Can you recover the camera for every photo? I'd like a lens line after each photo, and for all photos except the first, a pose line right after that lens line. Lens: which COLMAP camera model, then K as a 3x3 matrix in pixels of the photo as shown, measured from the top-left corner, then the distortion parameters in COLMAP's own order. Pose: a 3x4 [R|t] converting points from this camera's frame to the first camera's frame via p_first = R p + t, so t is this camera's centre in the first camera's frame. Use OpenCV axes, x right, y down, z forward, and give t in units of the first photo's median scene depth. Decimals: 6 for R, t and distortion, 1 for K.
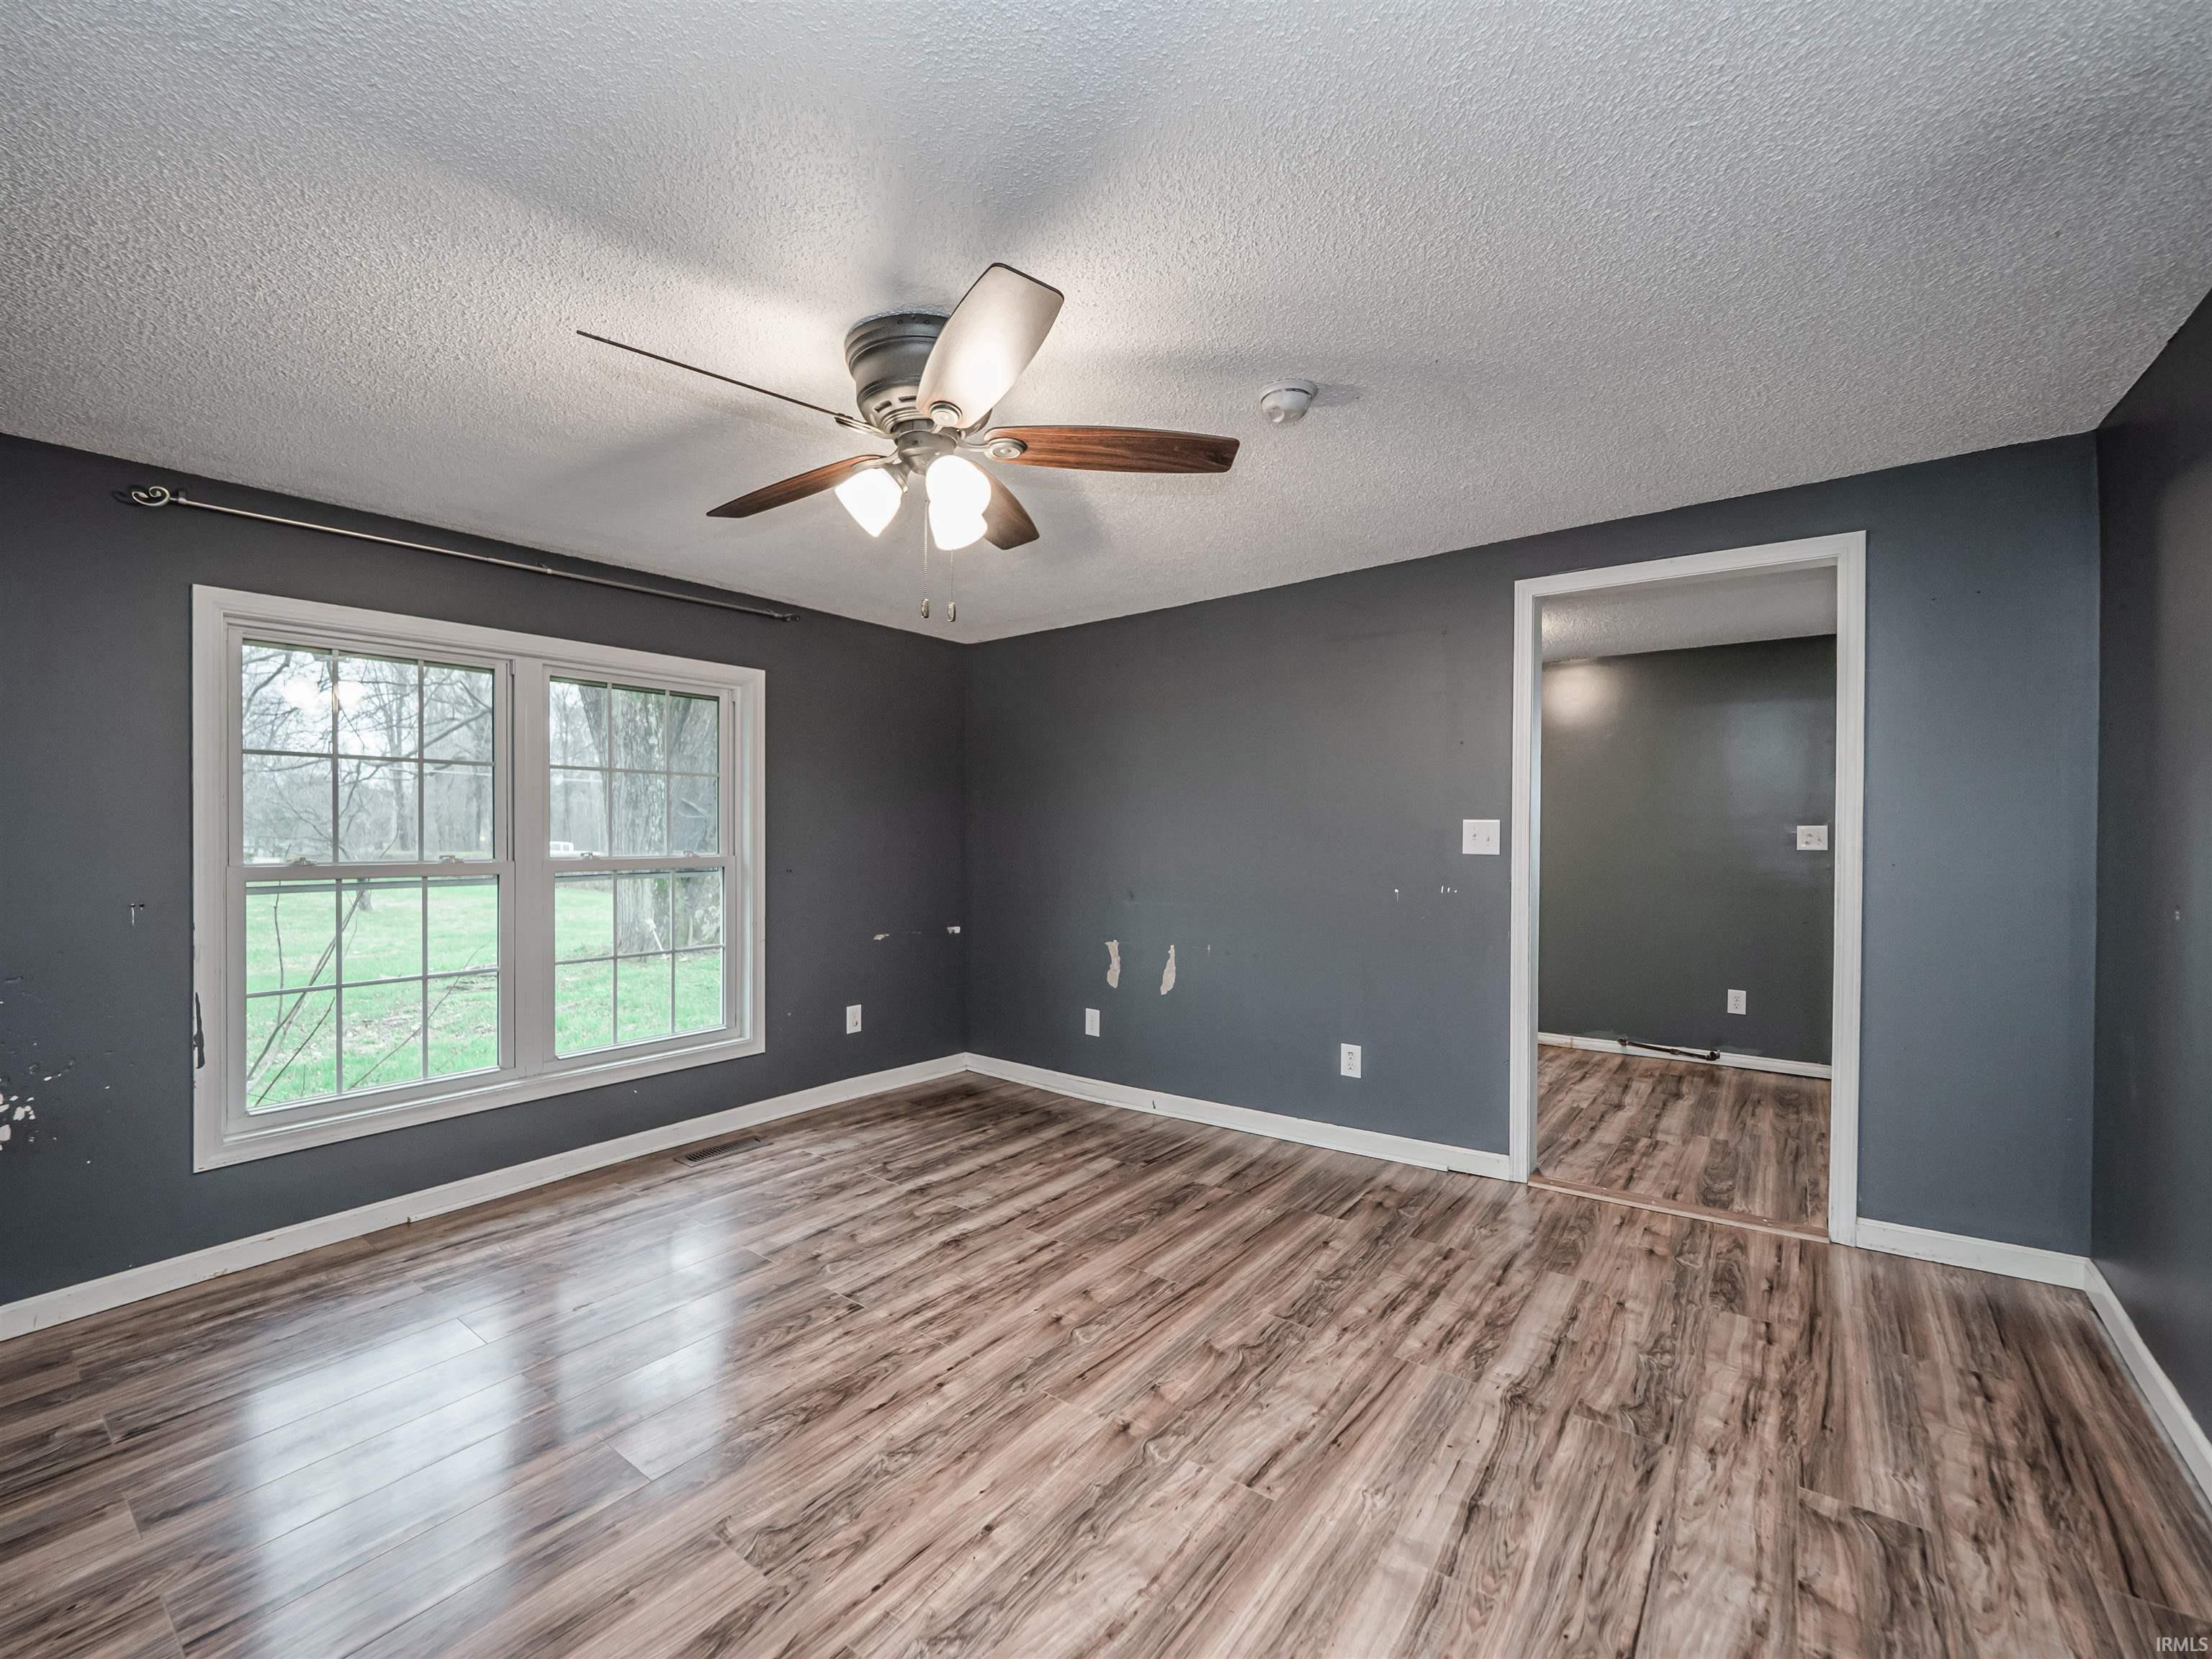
lens RADIAL K [[905.2, 0, 1099.0], [0, 905.2, 839.6], [0, 0, 1]] dist [0.001652, 0.000450]
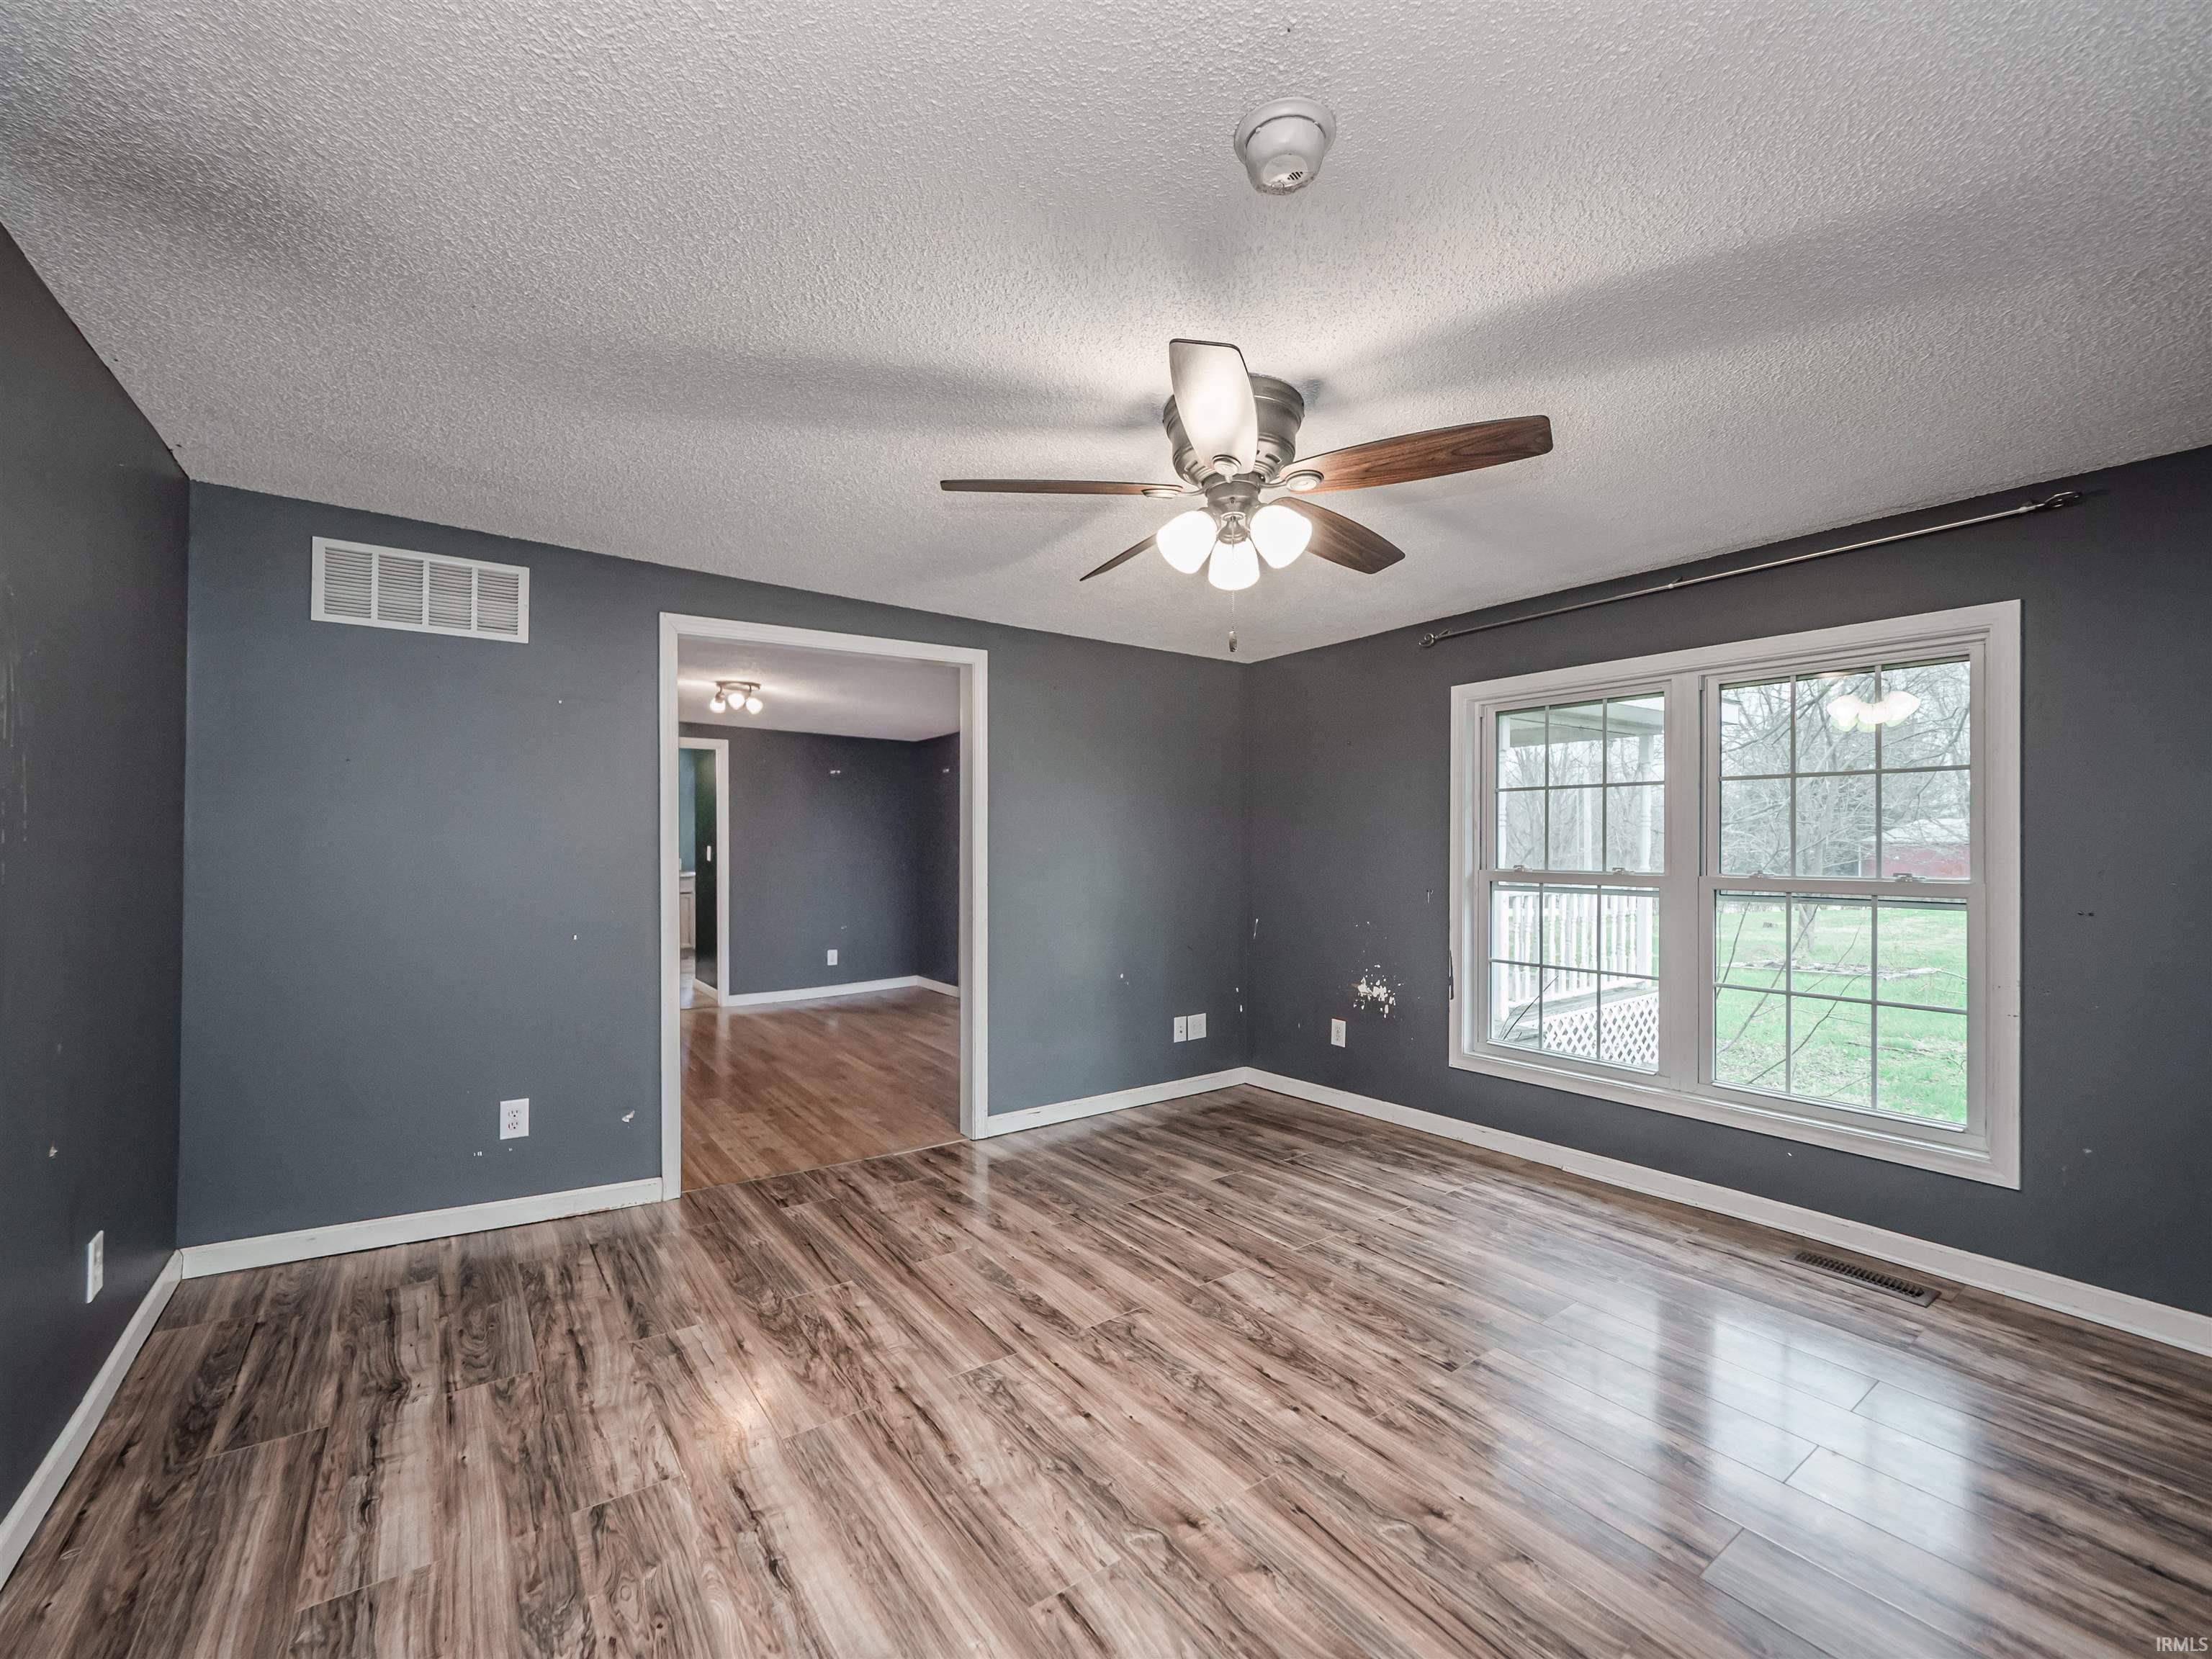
lens RADIAL K [[905.2, 0, 1099.0], [0, 905.2, 839.6], [0, 0, 1]] dist [0.001652, 0.000450]
pose [[-0.262222, -0.005824, -0.964990, 0.656488], [-0.010032, 0.999944, -0.003309, -0.009529], [0.964955, 0.008814, -0.262266, 0.822426]]
